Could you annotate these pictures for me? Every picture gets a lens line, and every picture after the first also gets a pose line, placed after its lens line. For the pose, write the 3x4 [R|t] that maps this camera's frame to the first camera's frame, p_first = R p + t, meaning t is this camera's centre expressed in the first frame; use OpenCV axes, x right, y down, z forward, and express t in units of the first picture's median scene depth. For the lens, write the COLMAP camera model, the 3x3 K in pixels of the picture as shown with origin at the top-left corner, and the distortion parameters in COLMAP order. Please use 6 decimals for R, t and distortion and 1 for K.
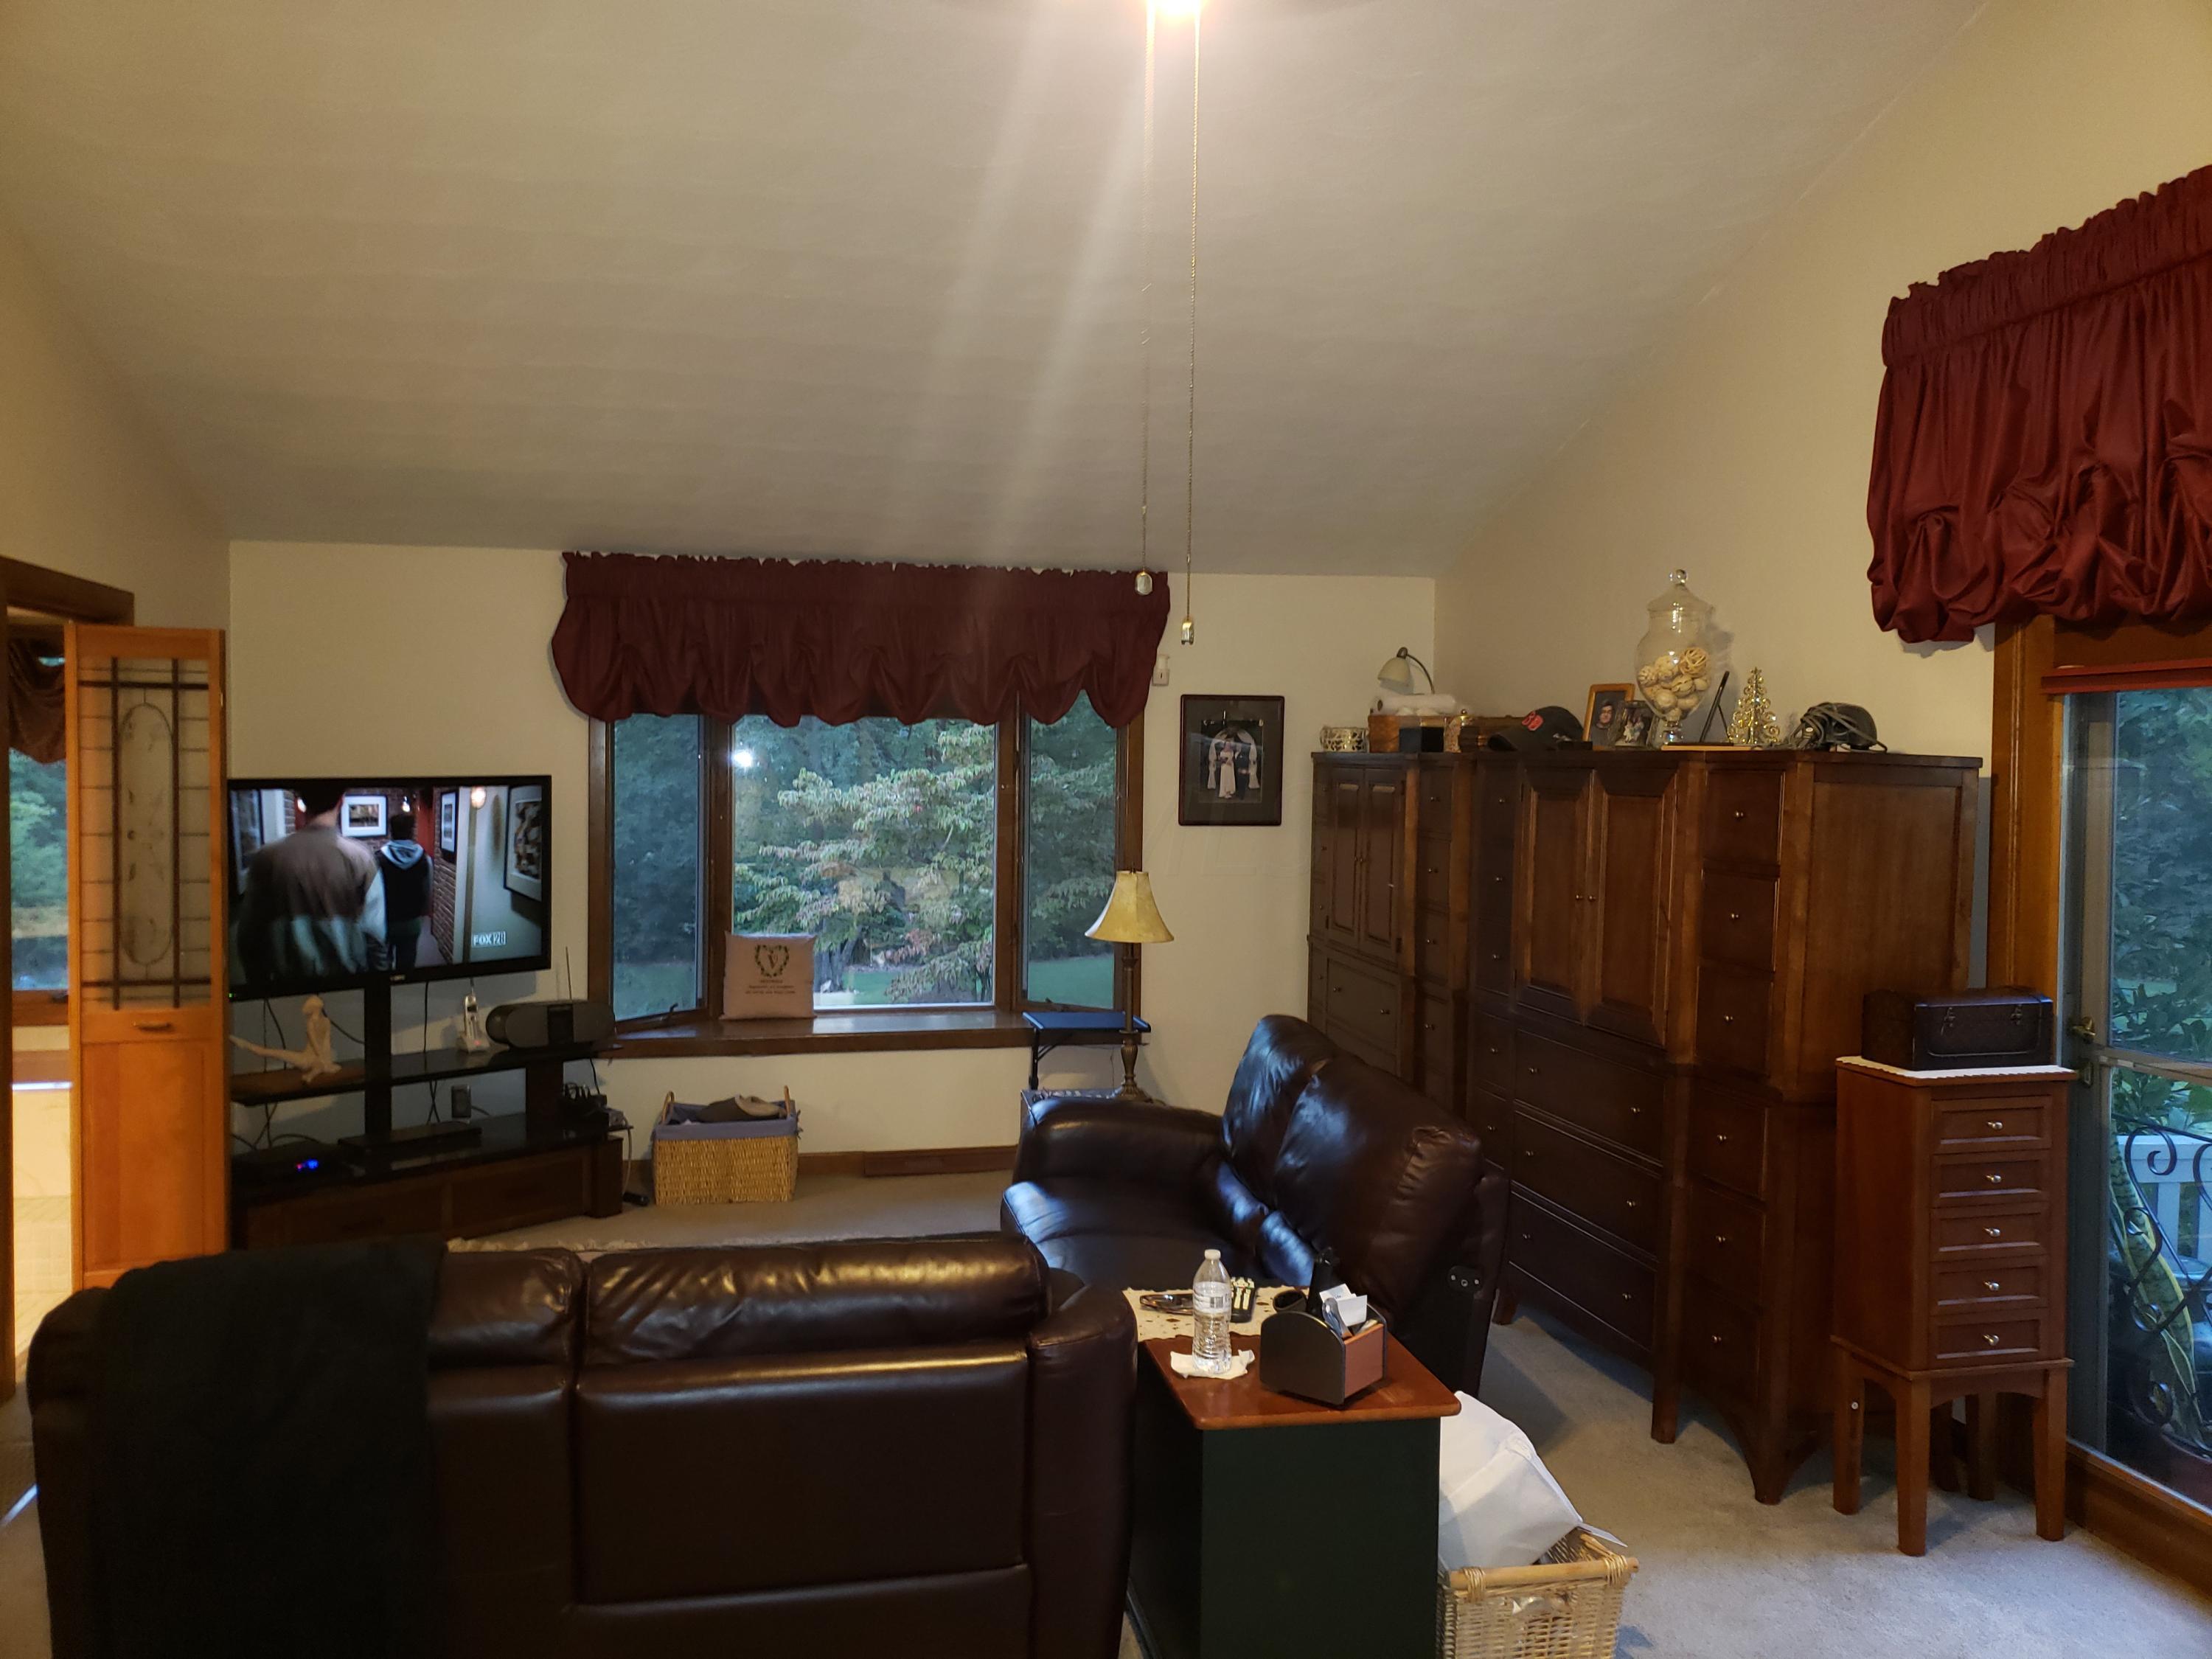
lens RADIAL K [[1748.6, 0, 1070.3], [0, 1748.6, 827.3], [0, 0, 1]] dist [0.196646, -0.420833]
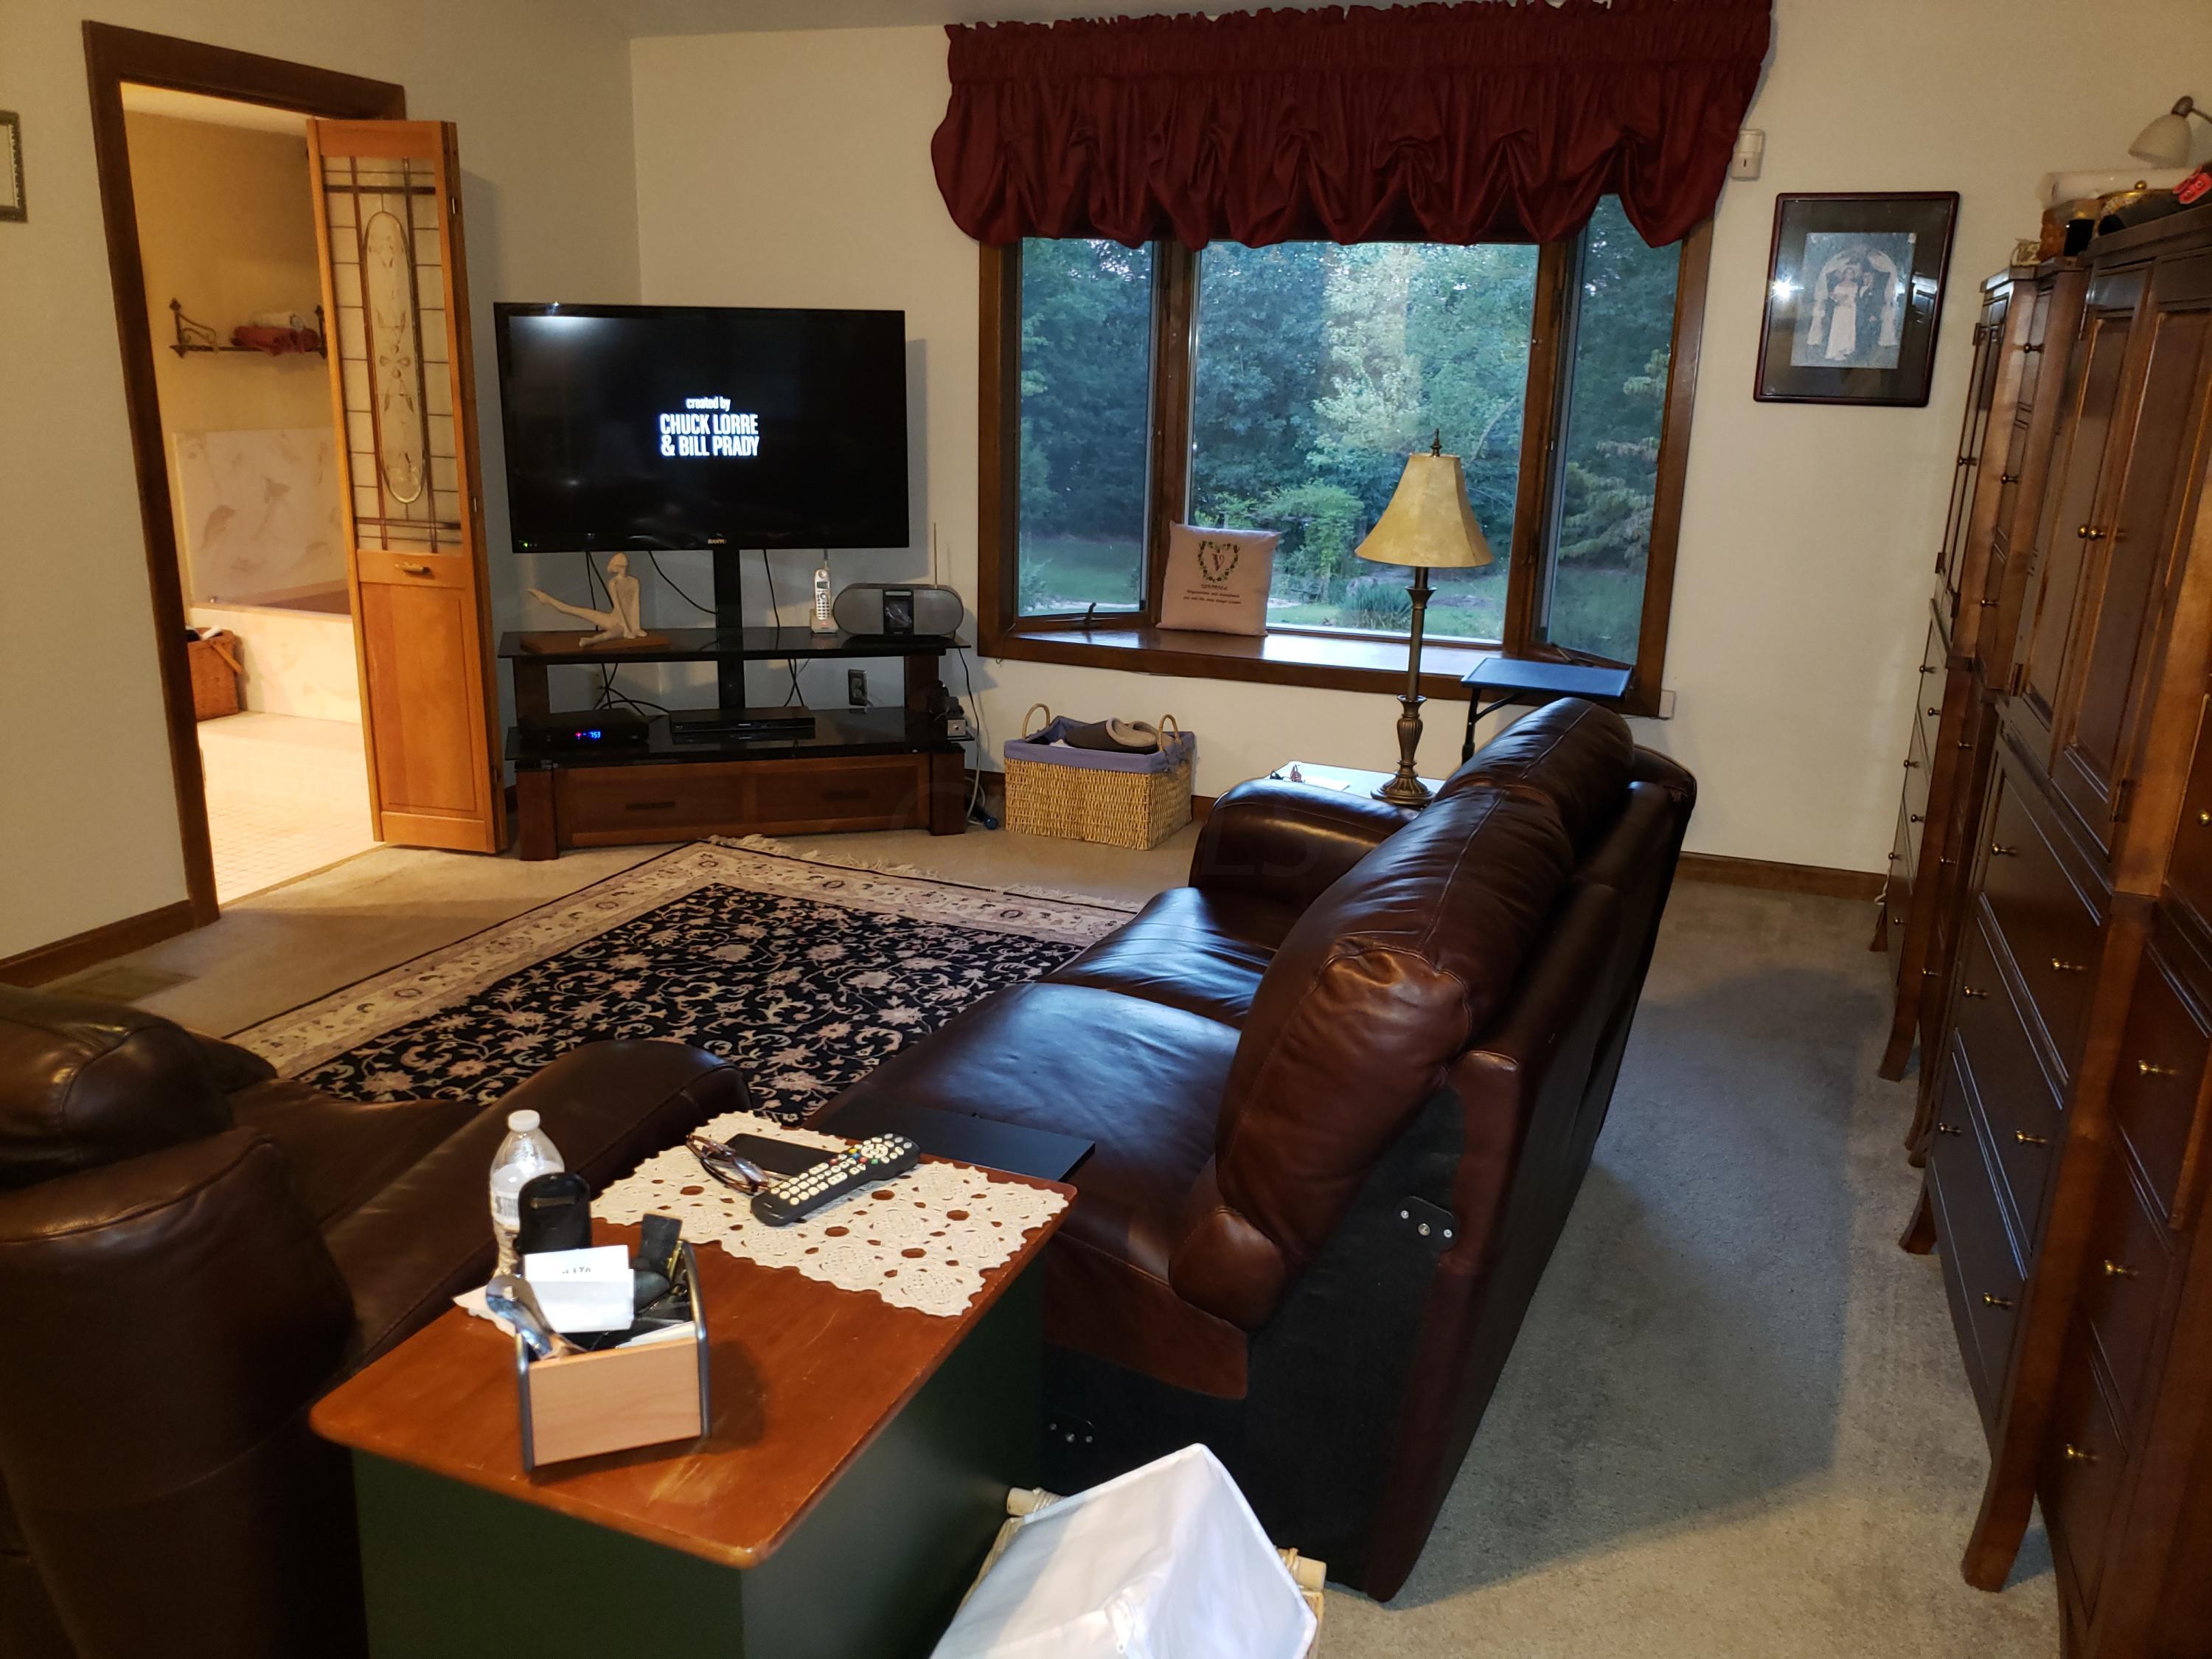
lens RADIAL K [[1714.8, 0, 1106.0], [0, 1714.8, 829.5], [0, 0, 1]] dist [0.063359, -0.066811]
pose [[0.851241, 0.155061, -0.501343, 0.224778], [-0.037022, 0.970713, 0.237373, 0.010057], [0.523468, -0.183501, 0.832051, 0.313729]]
